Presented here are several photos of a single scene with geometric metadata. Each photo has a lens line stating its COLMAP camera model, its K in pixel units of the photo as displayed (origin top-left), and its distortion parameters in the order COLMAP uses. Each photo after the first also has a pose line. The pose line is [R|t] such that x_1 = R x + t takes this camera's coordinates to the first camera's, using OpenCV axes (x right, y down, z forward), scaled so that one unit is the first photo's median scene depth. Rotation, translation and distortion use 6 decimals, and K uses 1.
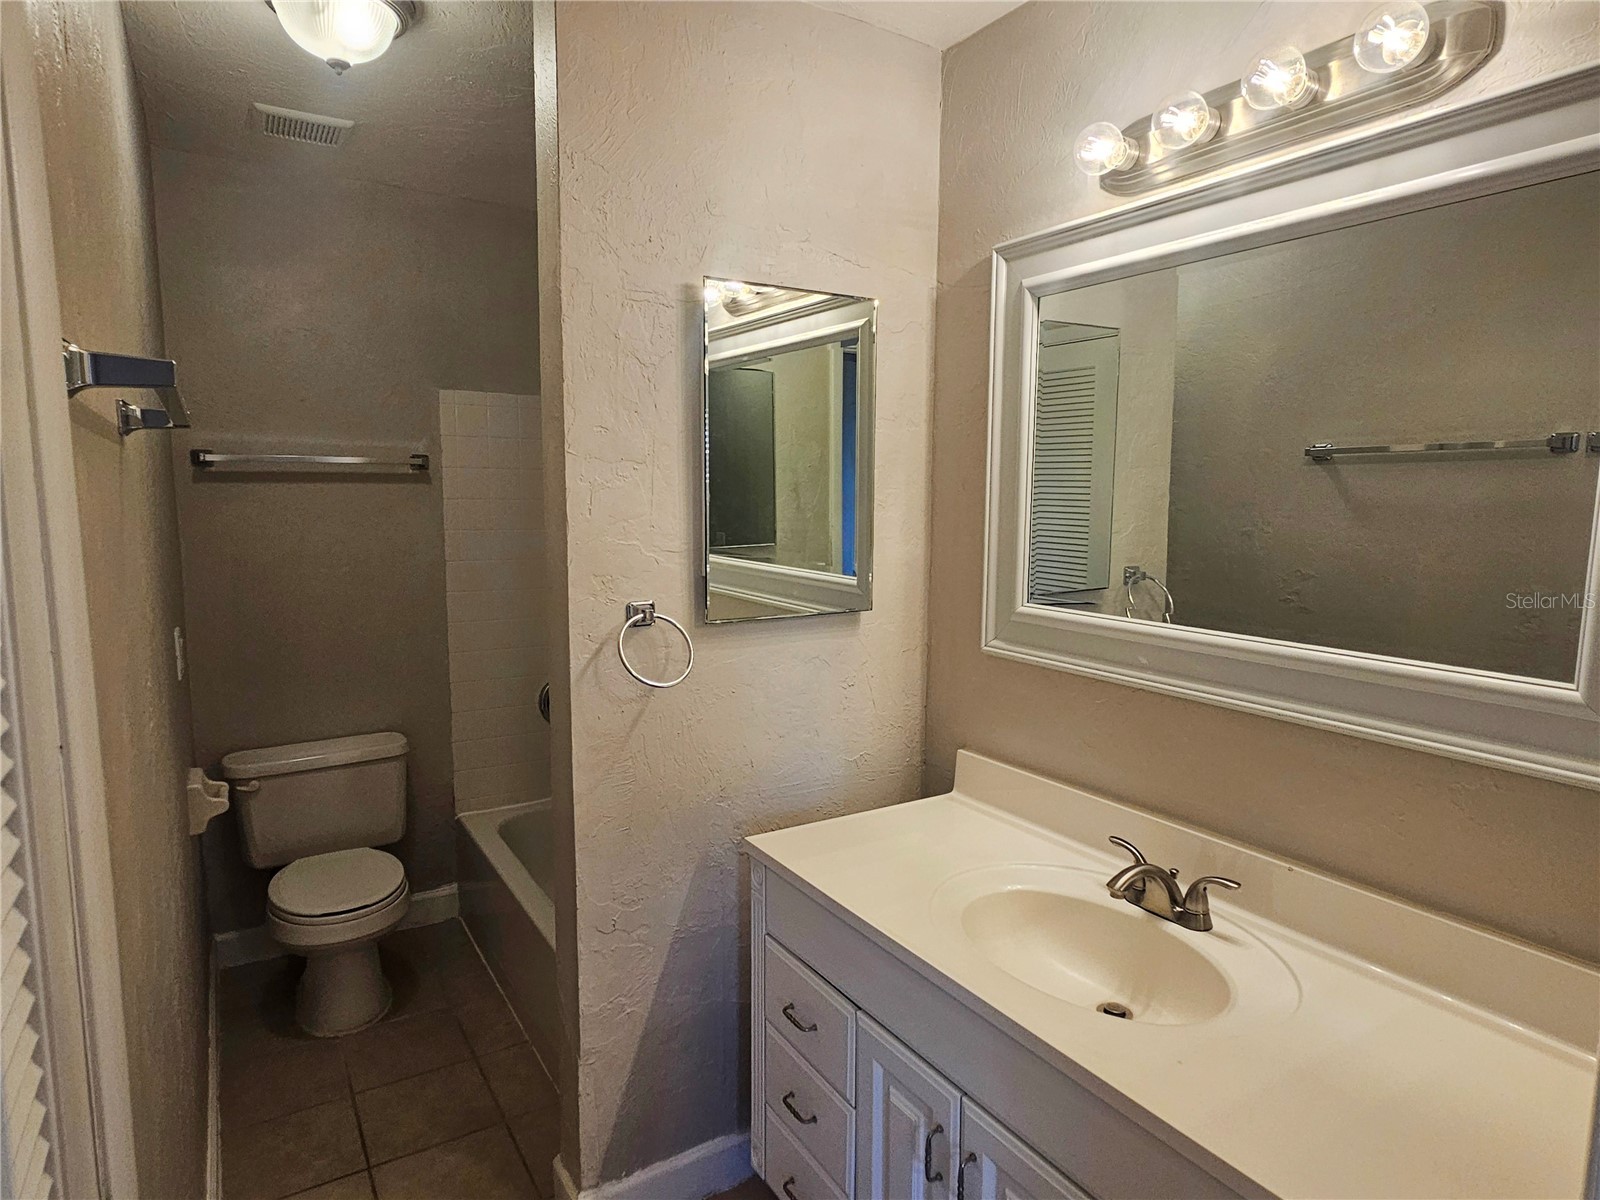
lens RADIAL K [[925.1, 0, 799.8], [0, 925.1, 599.9], [0, 0, 1]] dist [0.005632, -0.003443]
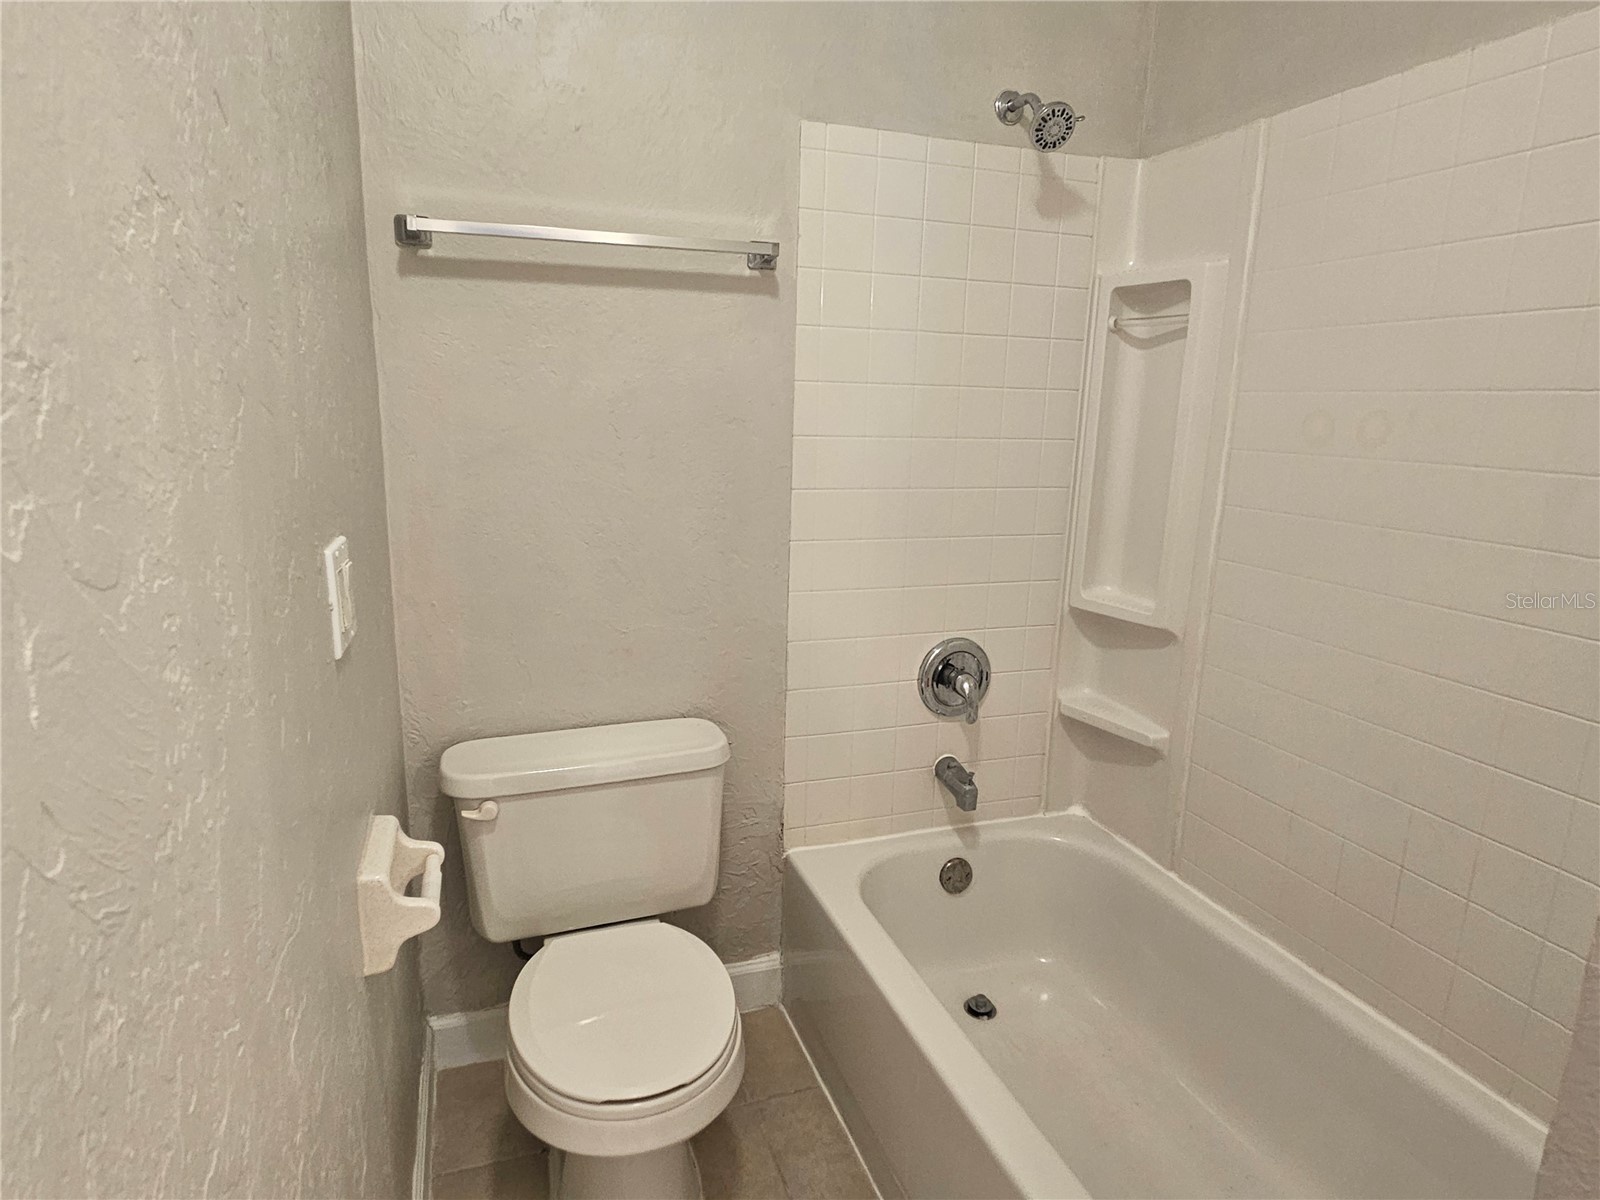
lens RADIAL K [[925.1, 0, 797.6], [0, 925.1, 596.5], [0, 0, 1]] dist [0.005632, -0.003443]
pose [[0.974563, 0.064082, -0.214758, -0.261758], [-0.044285, 0.994419, 0.095761, 0.003073], [0.219696, -0.083815, 0.971961, 0.450354]]
